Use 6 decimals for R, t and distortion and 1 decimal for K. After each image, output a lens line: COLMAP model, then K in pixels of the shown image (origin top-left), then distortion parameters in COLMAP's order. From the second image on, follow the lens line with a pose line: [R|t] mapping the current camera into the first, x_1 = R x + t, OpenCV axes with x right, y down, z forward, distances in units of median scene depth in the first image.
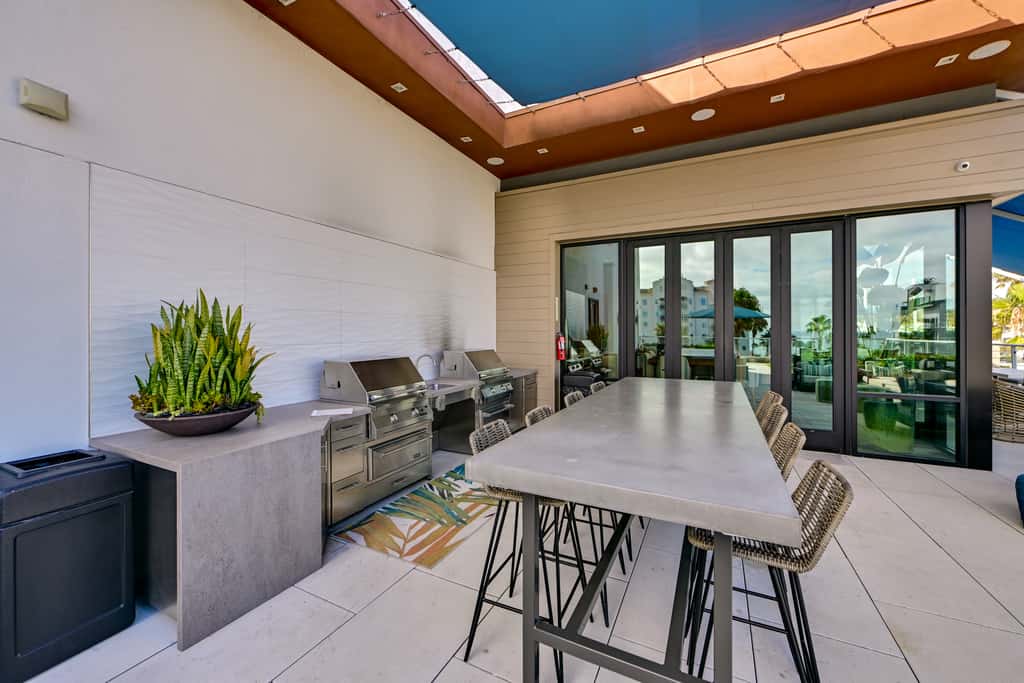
lens RADIAL K [[406.7, 0, 510.6], [0, 406.7, 333.7], [0, 0, 1]] dist [-0.000921, -0.000075]
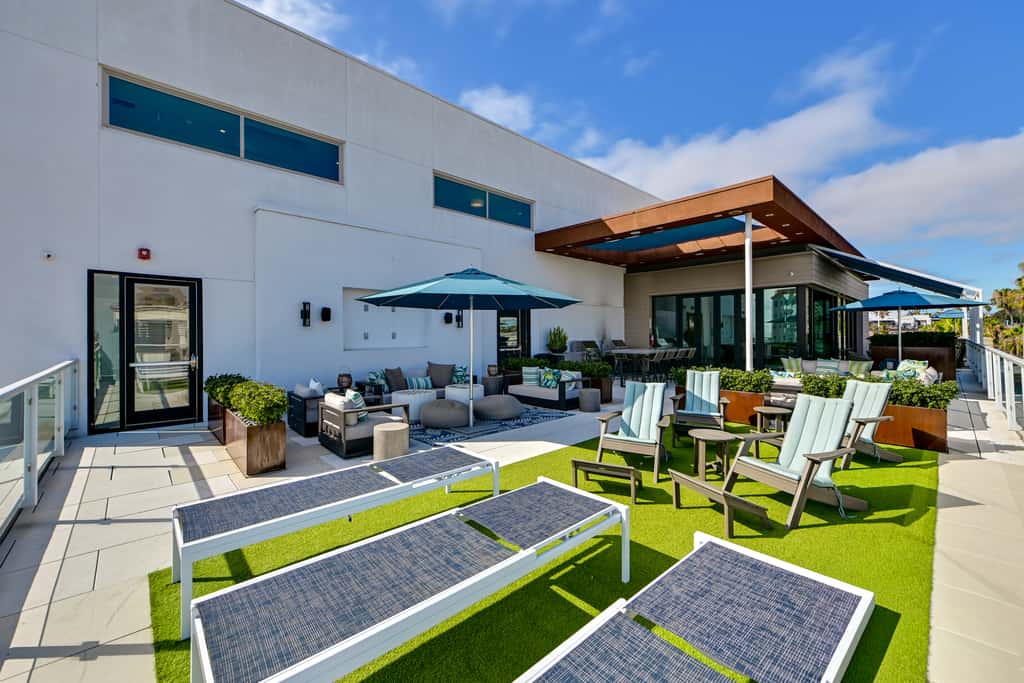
lens RADIAL K [[406.7, 0, 508.2], [0, 406.7, 335.0], [0, 0, 1]] dist [-0.000921, -0.000075]
pose [[0.940055, 0.000381, -0.341022, 0.159492], [-0.003282, 0.999963, -0.007928, 0.030737], [0.341007, 0.008572, 0.940022, -1.725445]]
